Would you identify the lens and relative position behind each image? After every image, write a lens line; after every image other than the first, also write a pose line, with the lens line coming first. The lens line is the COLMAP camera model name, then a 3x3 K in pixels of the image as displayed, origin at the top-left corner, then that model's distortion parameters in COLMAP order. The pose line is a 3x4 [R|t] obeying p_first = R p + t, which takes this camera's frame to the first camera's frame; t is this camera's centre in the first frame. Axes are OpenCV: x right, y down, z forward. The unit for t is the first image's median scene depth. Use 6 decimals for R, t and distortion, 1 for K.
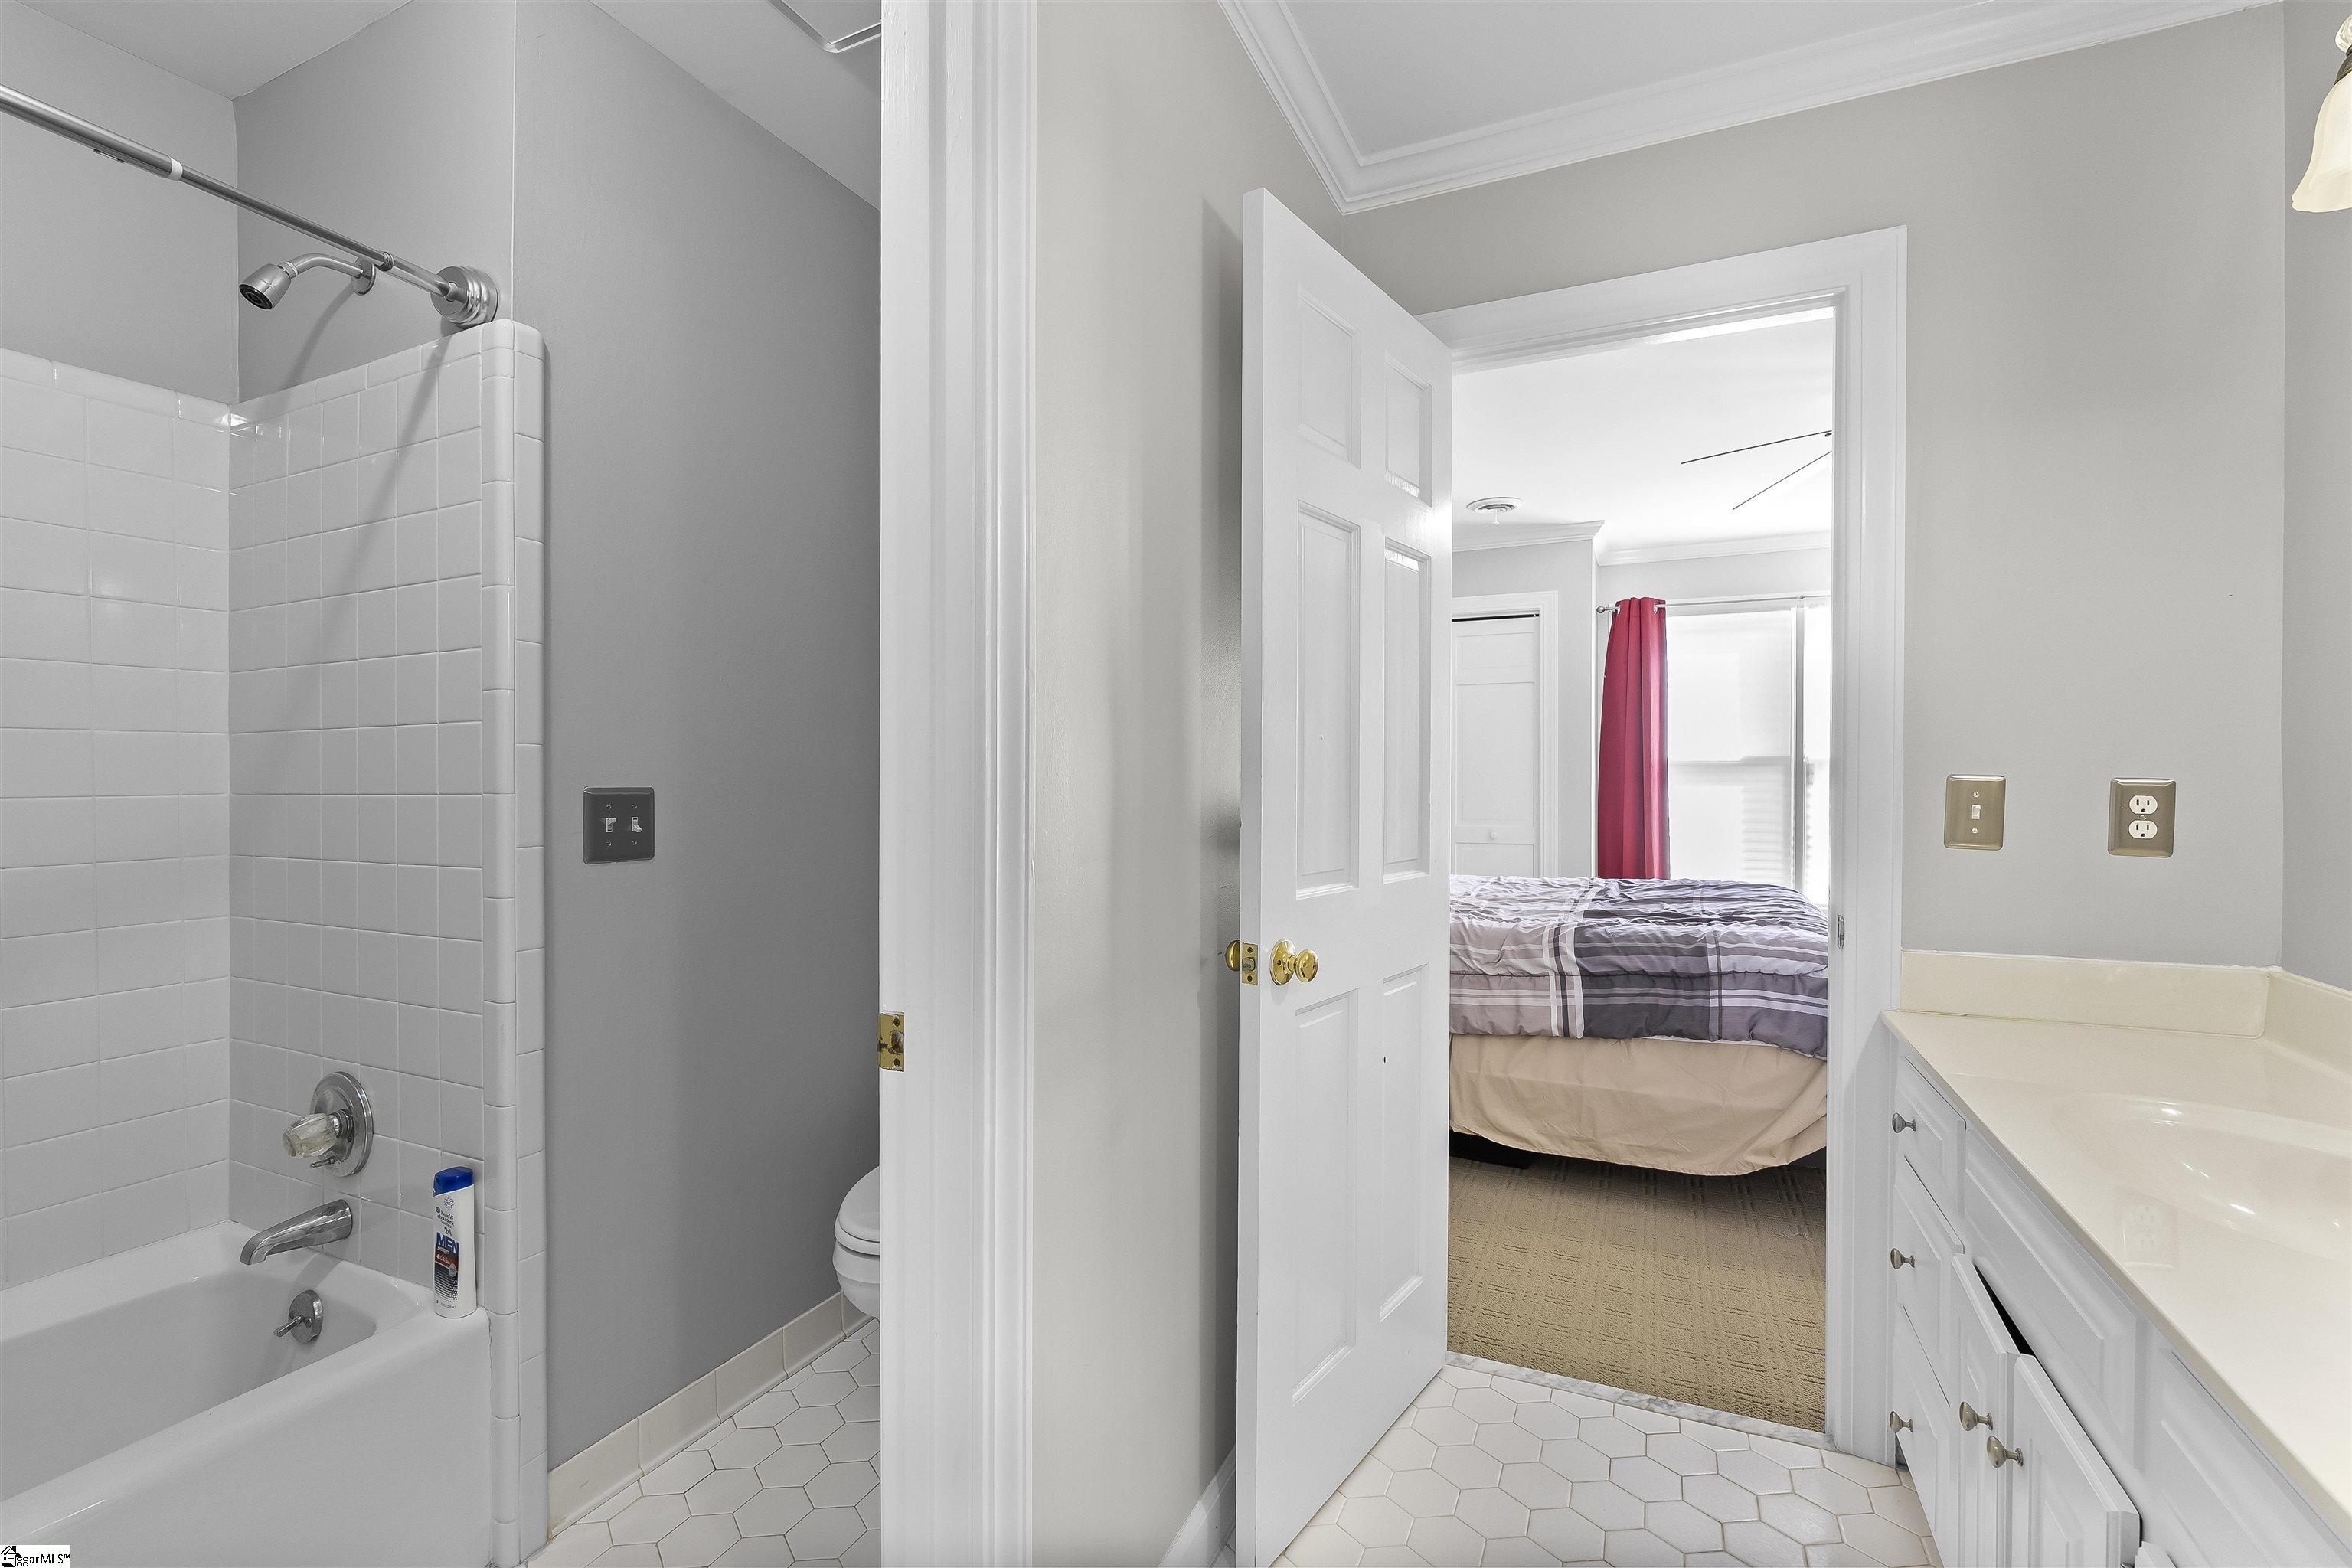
lens RADIAL K [[1036.7, 0, 1182.2], [0, 1036.7, 764.7], [0, 0, 1]] dist [-0.002645, -0.000001]
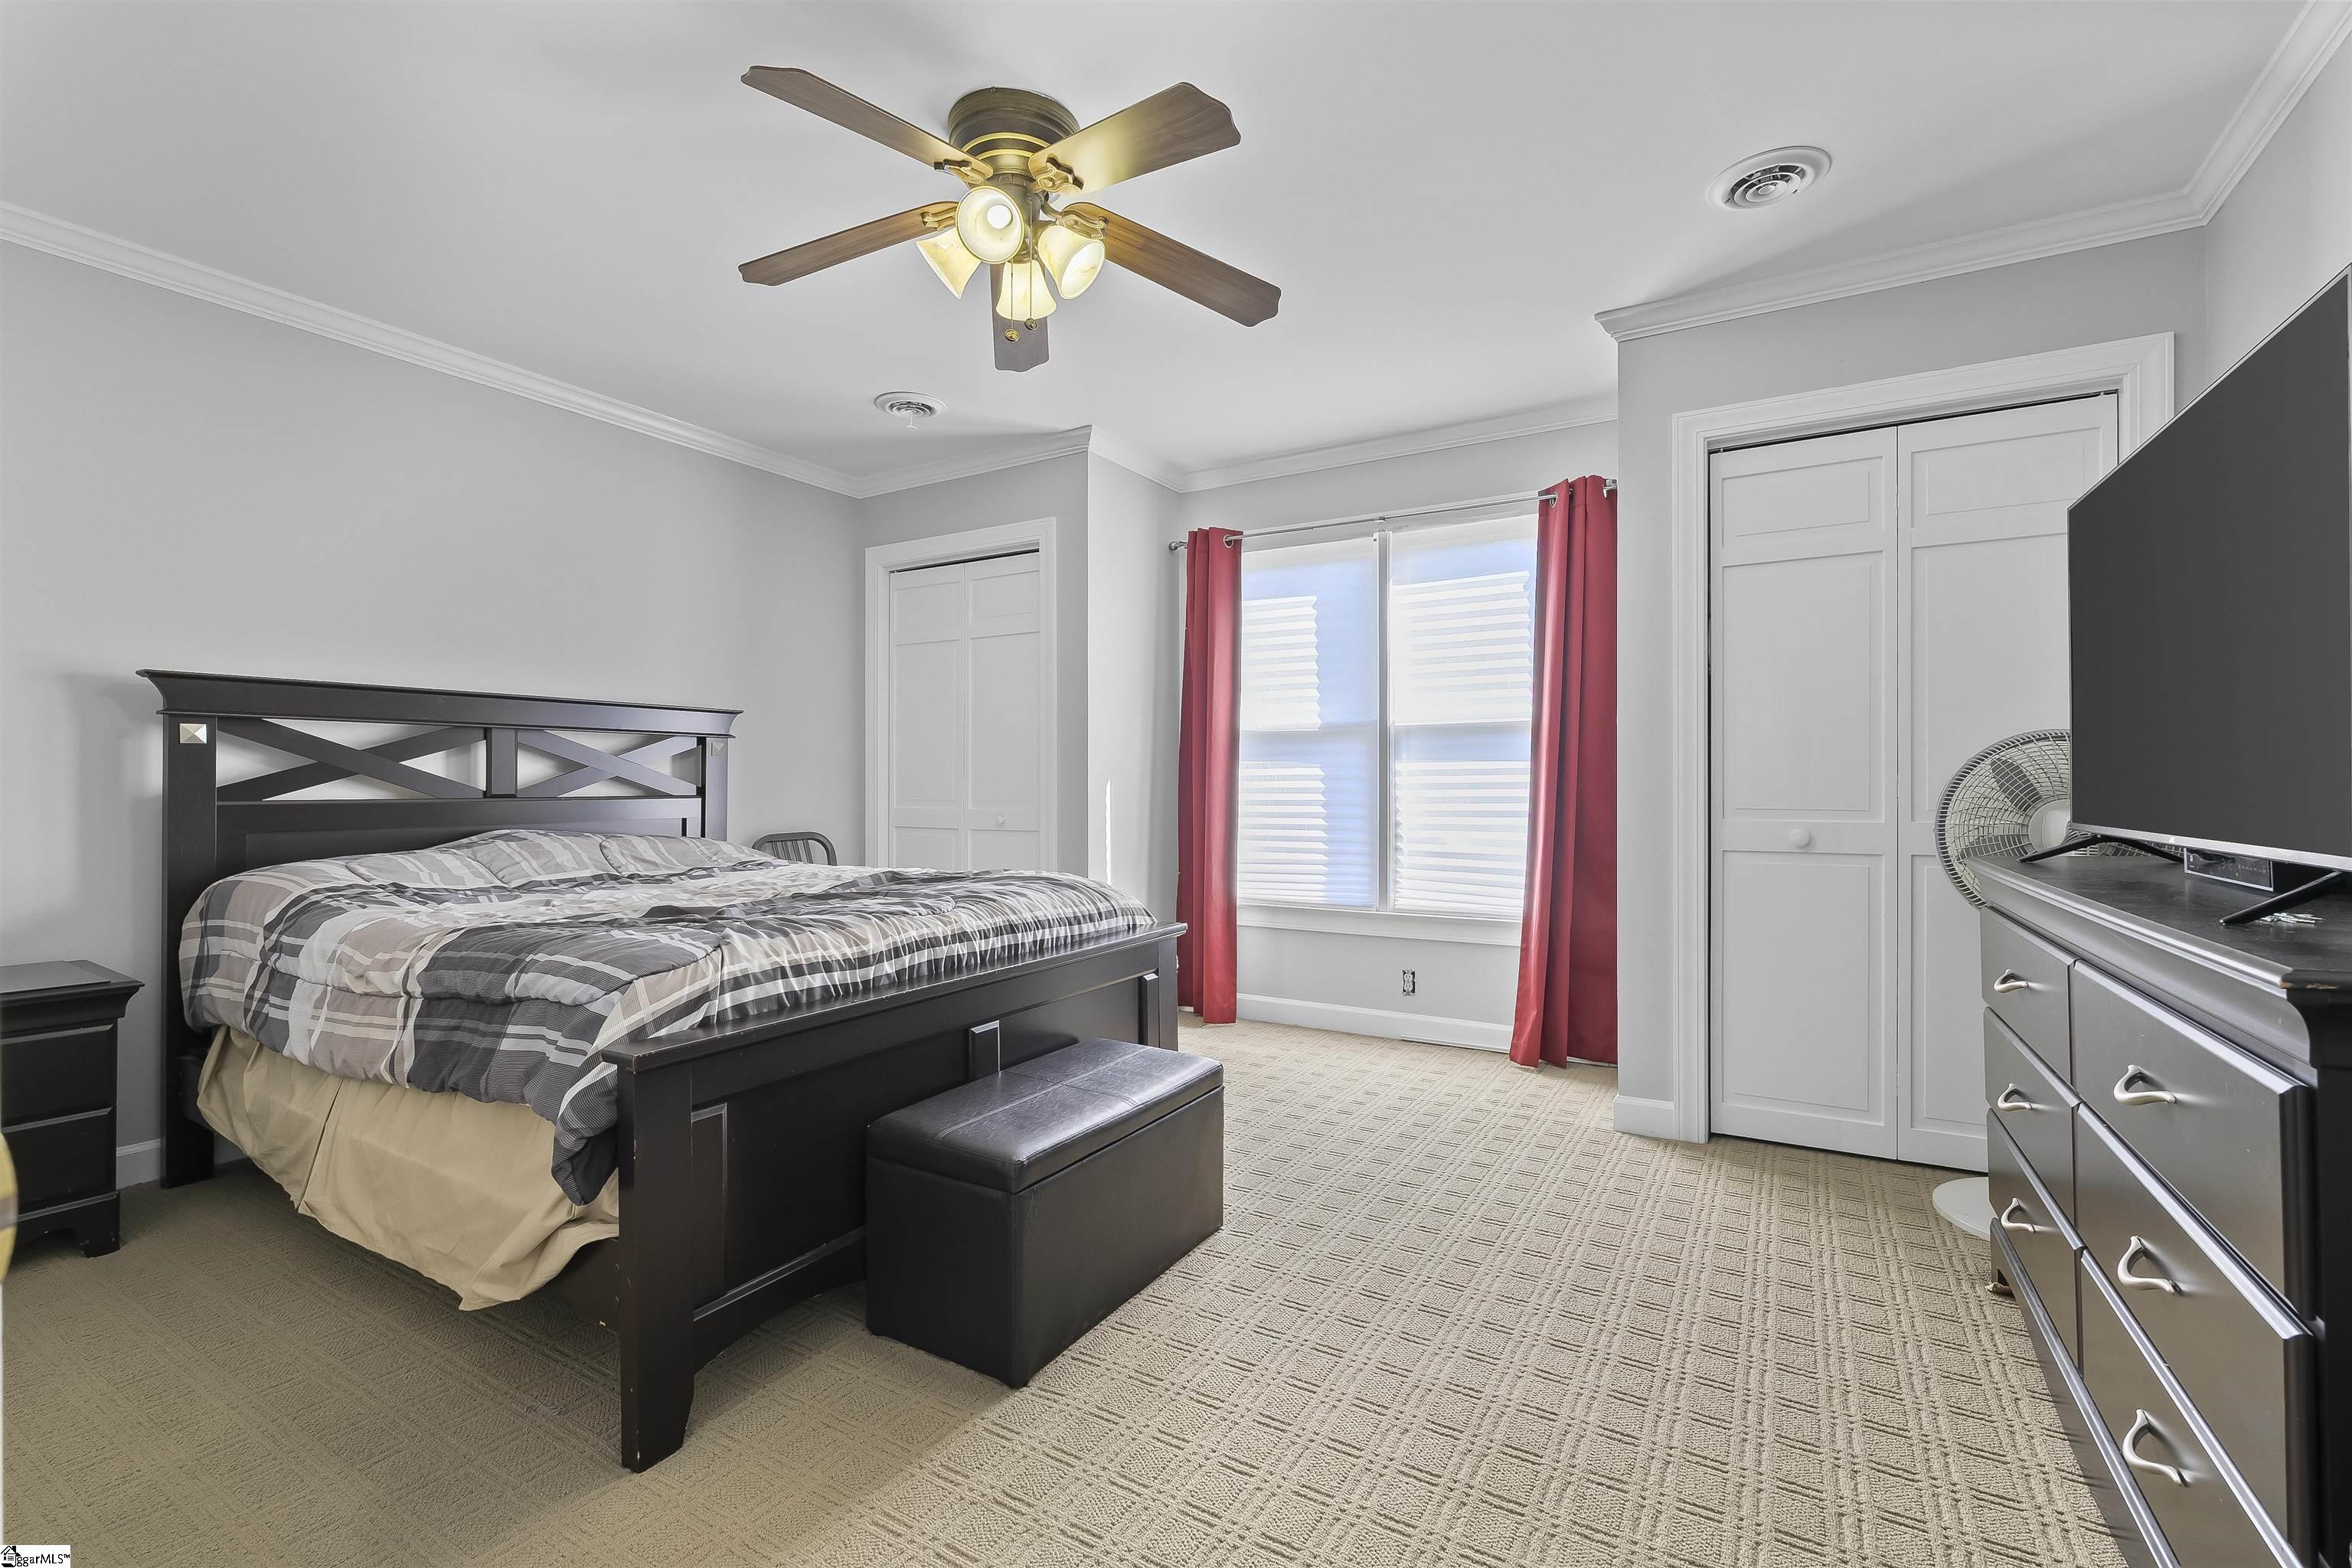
lens RADIAL K [[1036.7, 0, 1182.2], [0, 1036.7, 764.7], [0, 0, 1]] dist [-0.002645, -0.000001]
pose [[0.993732, -0.005476, -0.111657, 0.531309], [0.004399, 0.999941, -0.009889, 0.031656], [0.111704, 0.009336, 0.993698, 0.204163]]
